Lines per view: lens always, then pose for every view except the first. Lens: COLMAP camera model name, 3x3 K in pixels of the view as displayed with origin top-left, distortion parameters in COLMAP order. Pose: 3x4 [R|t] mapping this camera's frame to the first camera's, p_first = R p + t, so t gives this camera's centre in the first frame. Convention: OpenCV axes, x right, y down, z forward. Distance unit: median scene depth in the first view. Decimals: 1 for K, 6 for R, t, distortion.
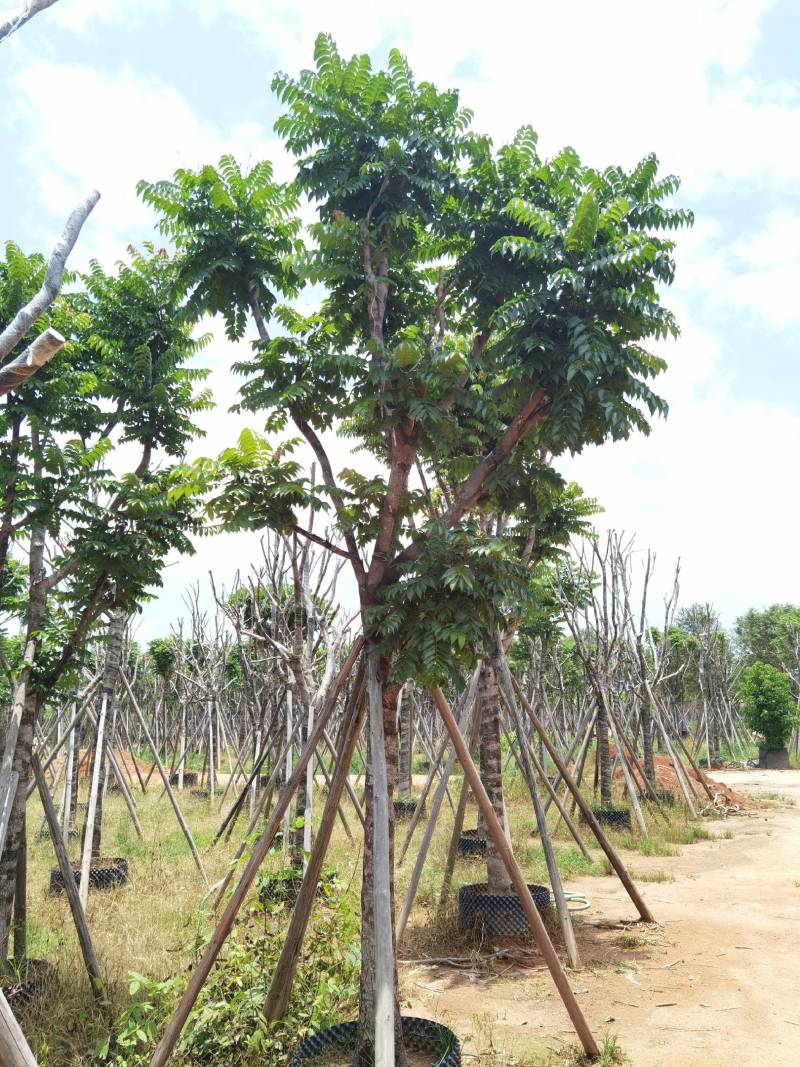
lens RADIAL K [[828.6, 0, 400.0], [0, 828.6, 533.5], [0, 0, 1]] dist [-0.007630, 0.115938]
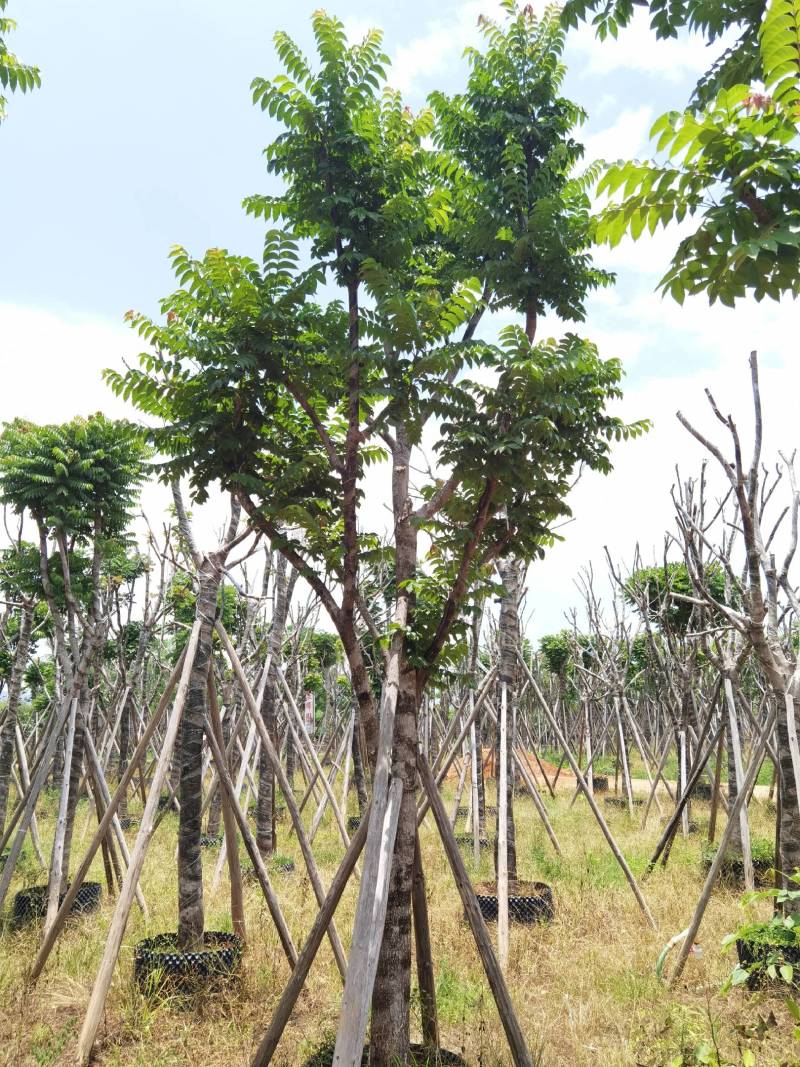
lens RADIAL K [[877.9, 0, 400.0], [0, 877.9, 533.5], [0, 0, 1]] dist [-0.005232, -0.002394]
pose [[0.900620, -0.084800, -0.426253, -0.063439], [0.089696, 0.995932, -0.008616, 0.043439], [0.425250, -0.030473, 0.904563, 0.170705]]
